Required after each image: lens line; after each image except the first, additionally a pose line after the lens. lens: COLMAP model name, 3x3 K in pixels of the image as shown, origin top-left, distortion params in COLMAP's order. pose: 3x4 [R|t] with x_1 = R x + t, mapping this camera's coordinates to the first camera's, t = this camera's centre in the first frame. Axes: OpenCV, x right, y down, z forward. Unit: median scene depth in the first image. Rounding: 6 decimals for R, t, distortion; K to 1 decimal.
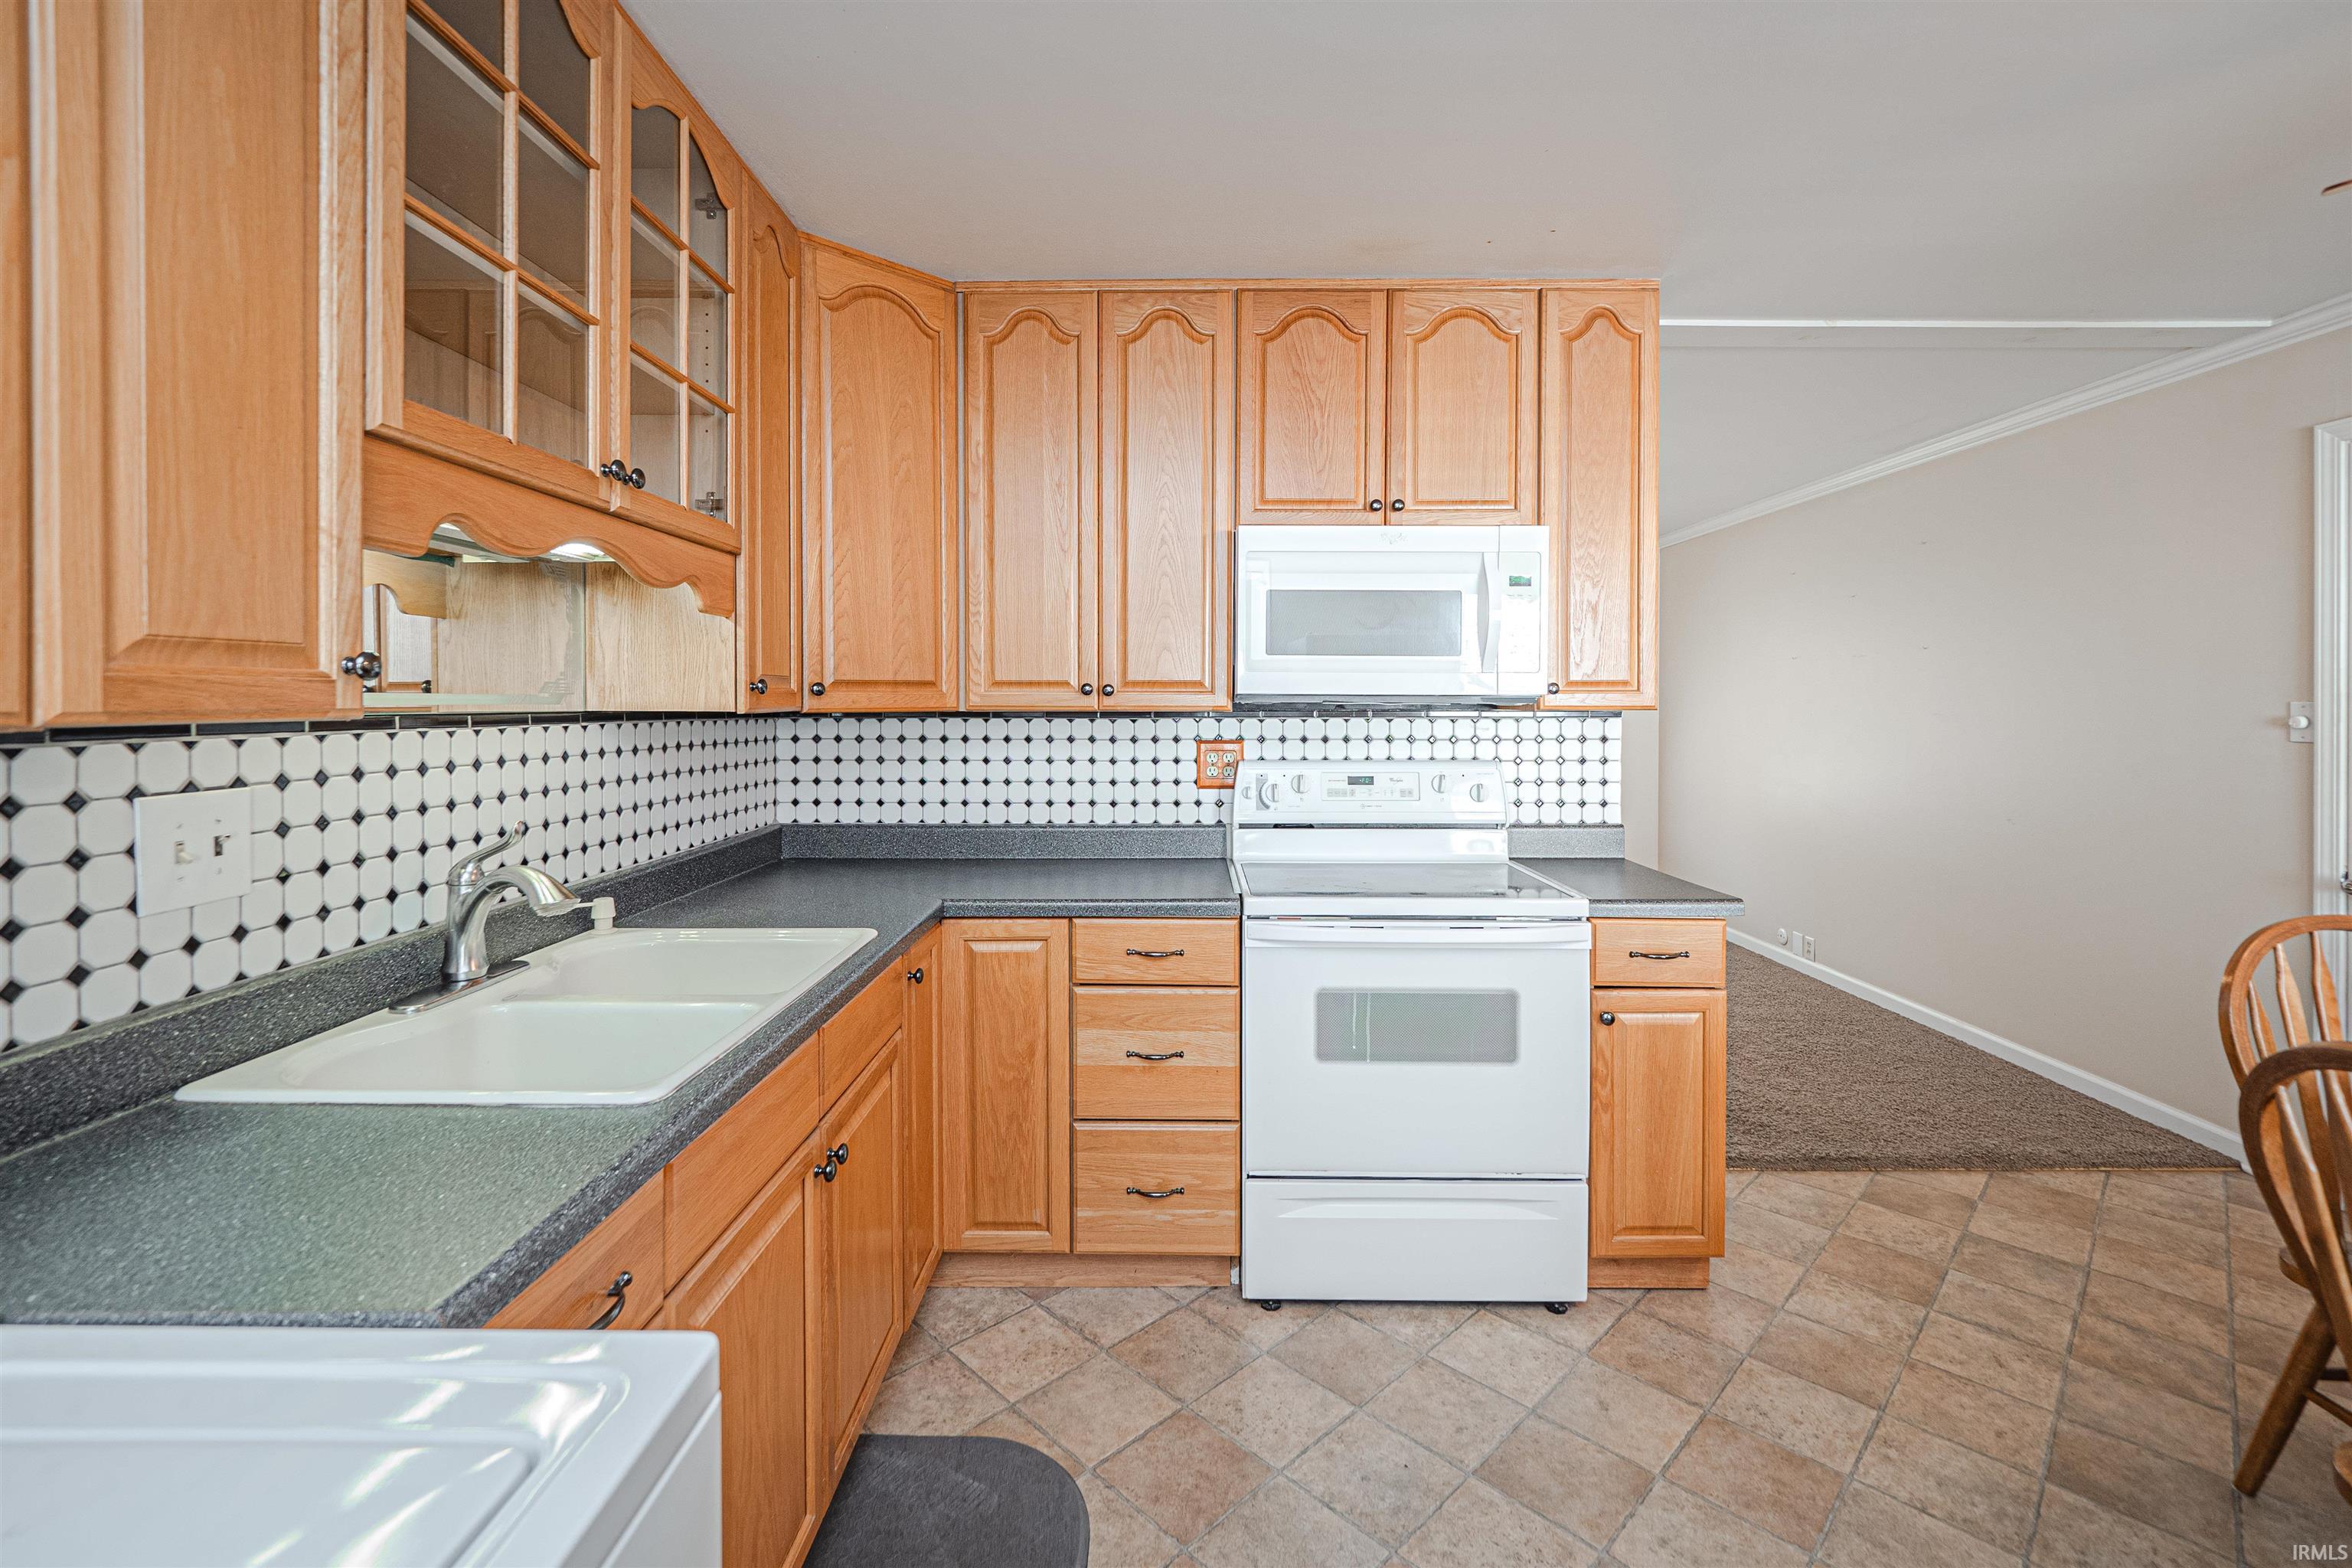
lens RADIAL K [[1020.2, 0, 1177.7], [0, 1020.2, 712.7], [0, 0, 1]] dist [0.000392, 0.000050]
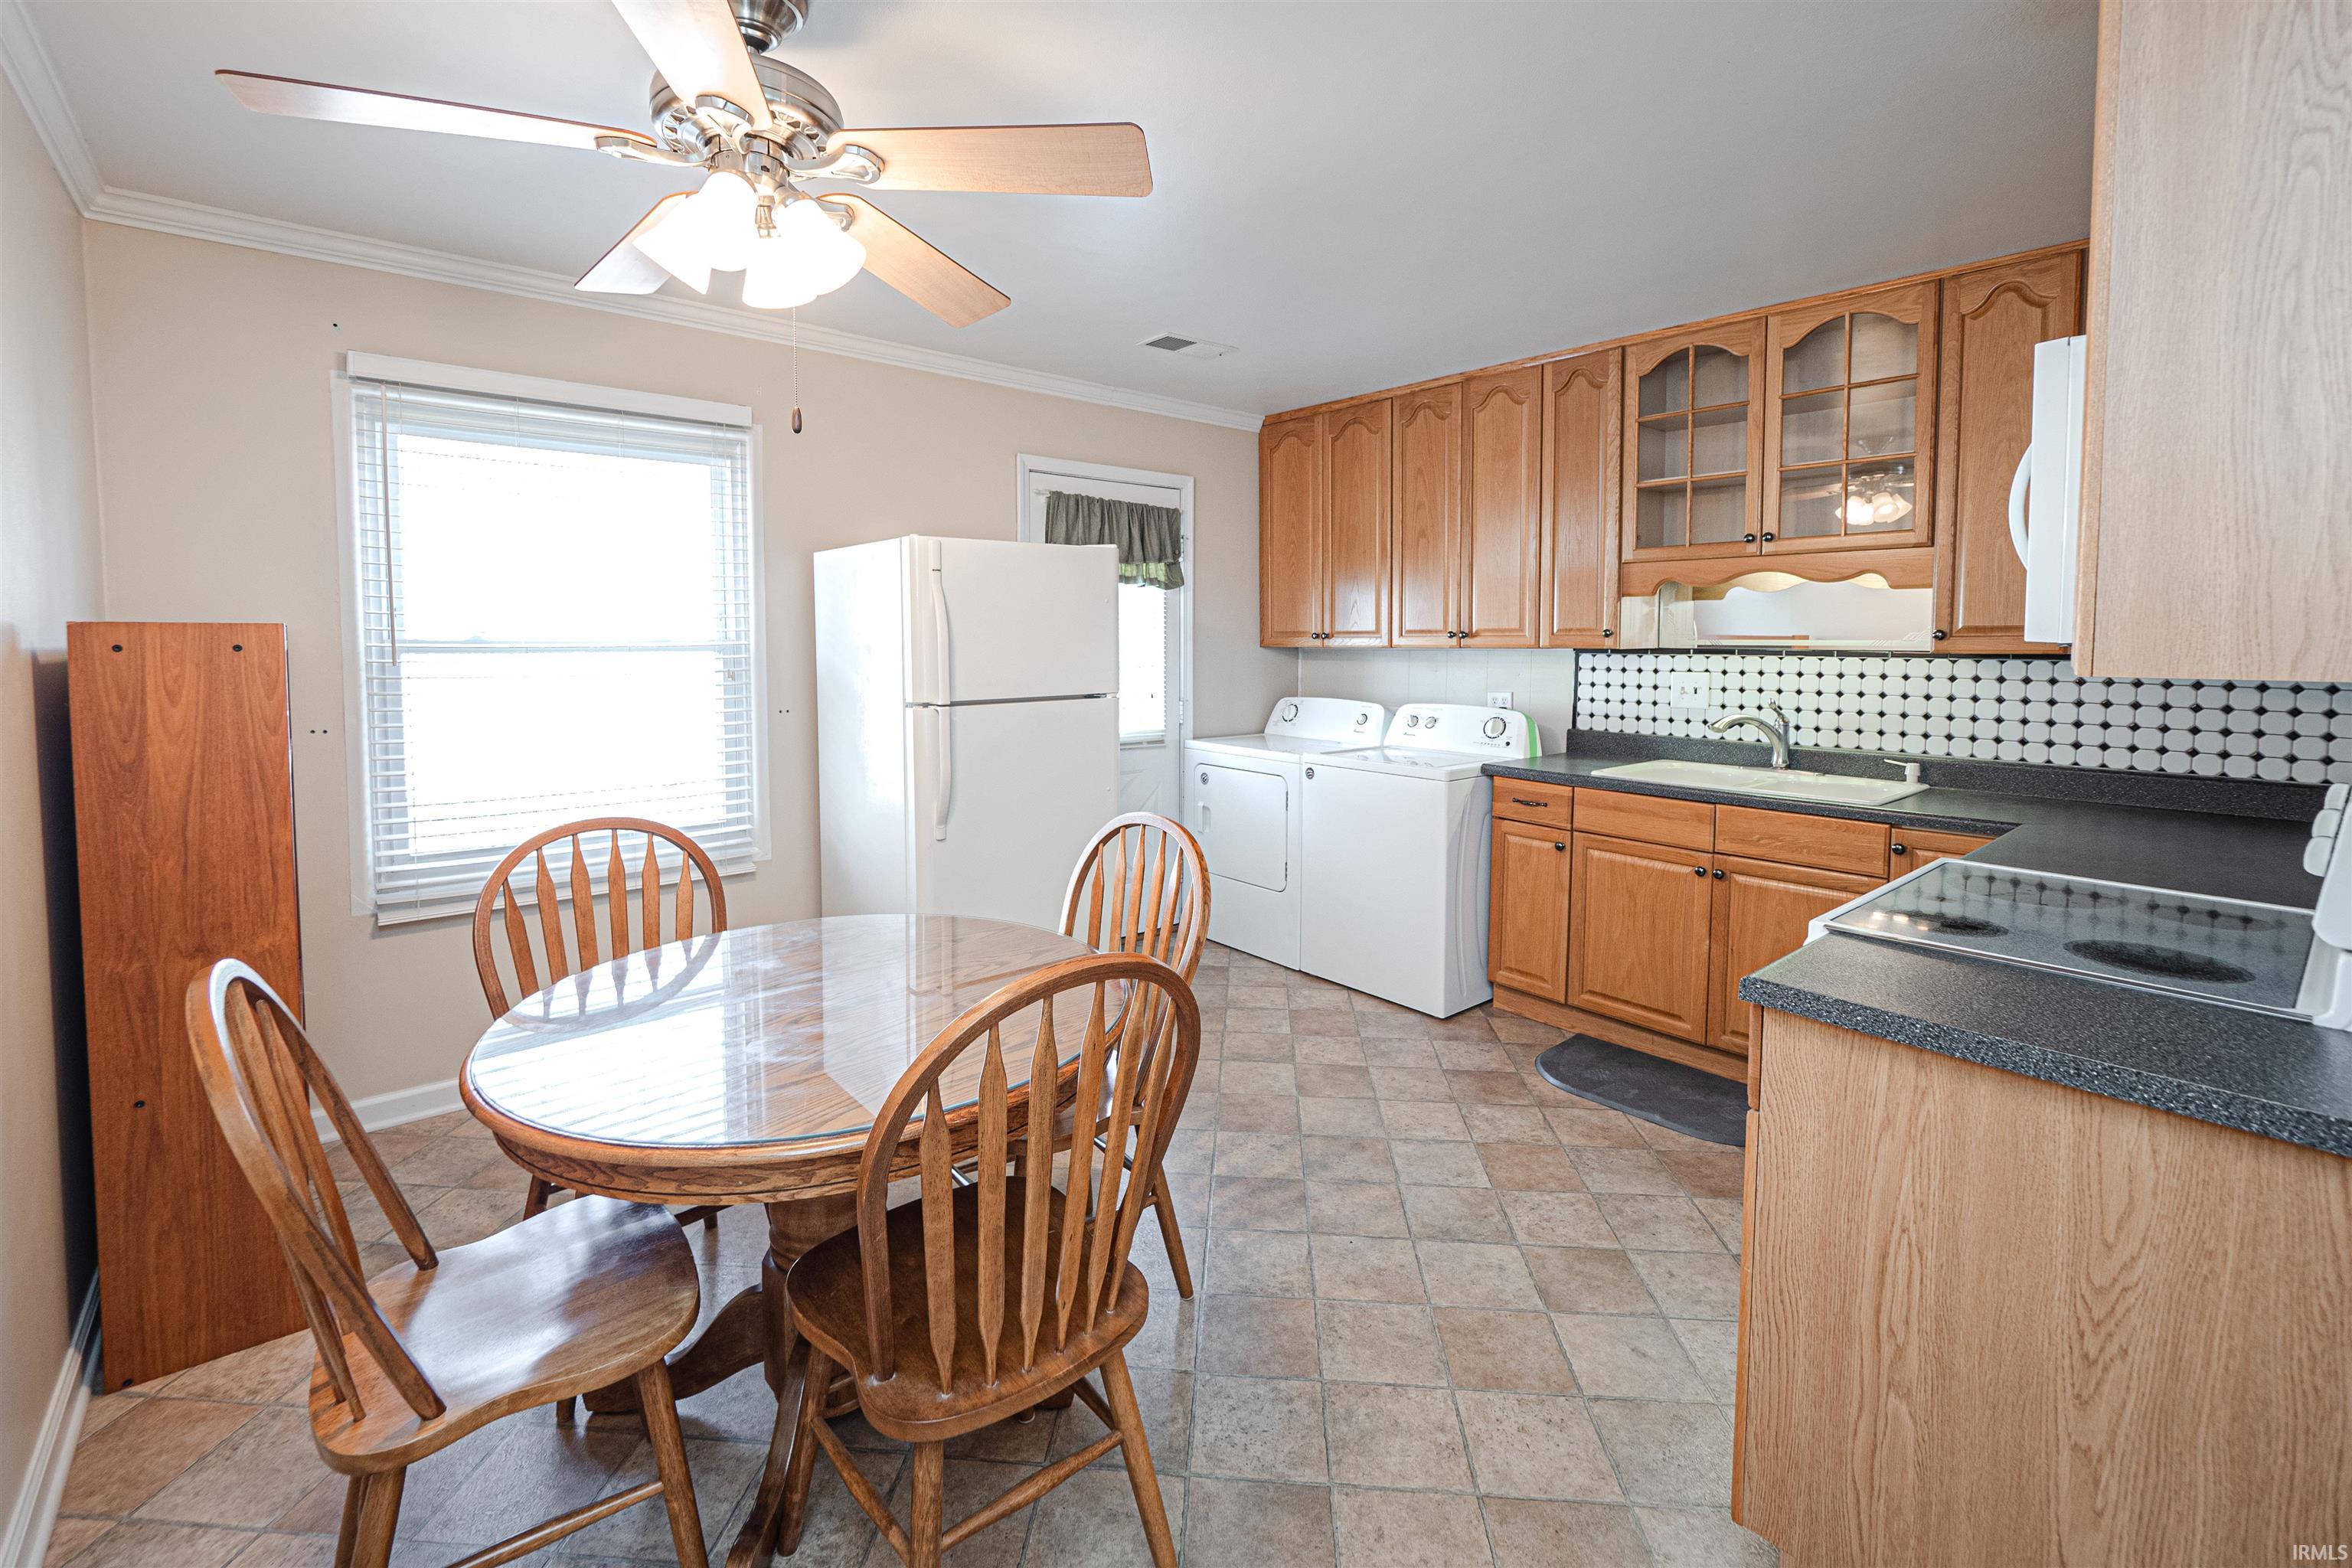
lens RADIAL K [[1006.2, 0, 1167.7], [0, 1006.2, 746.5], [0, 0, 1]] dist [-0.009617, 0.000016]
pose [[-0.760630, 0.067518, -0.645665, 1.358870], [-0.009198, 0.993356, 0.114713, -0.021039], [0.649121, 0.093193, -0.754955, 1.380918]]
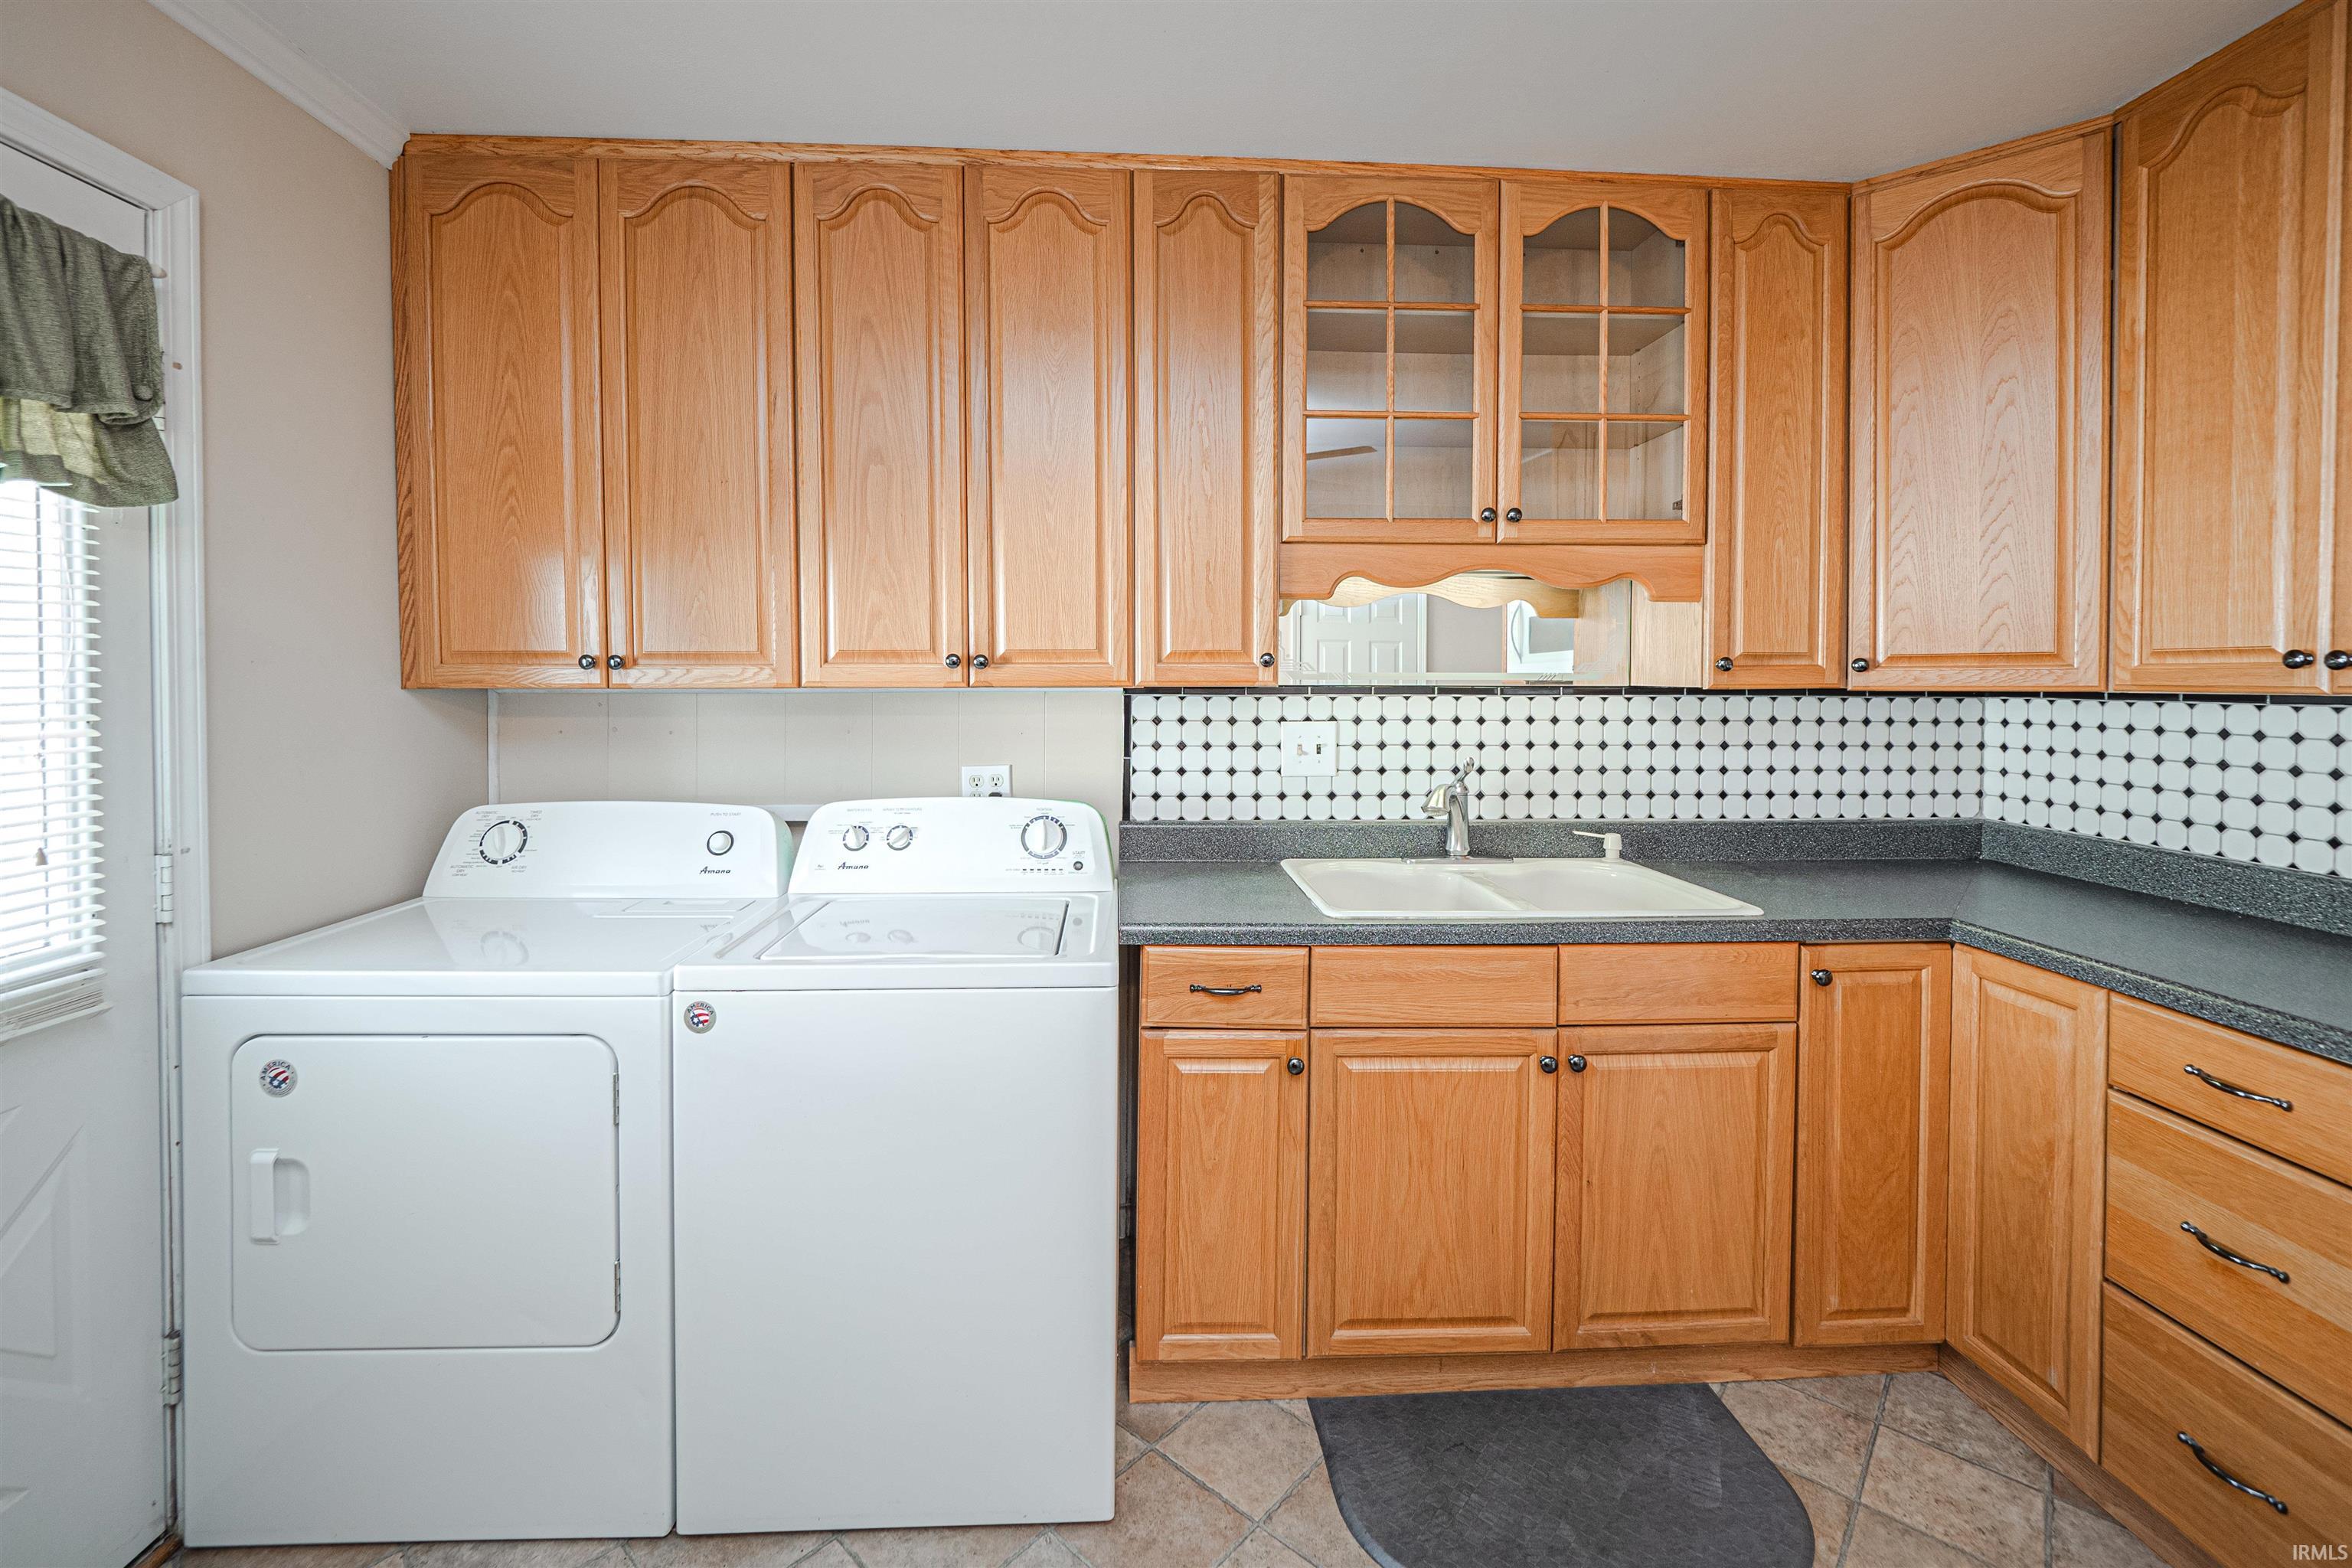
lens RADIAL K [[1006.2, 0, 1170.7], [0, 1006.2, 705.7], [0, 0, 1]] dist [-0.000248, -0.000277]
pose [[0.044356, 0.025899, -0.998680, 0.628034], [-0.013229, 0.999591, 0.025335, -0.001392], [0.998928, 0.012088, 0.044681, 0.376848]]
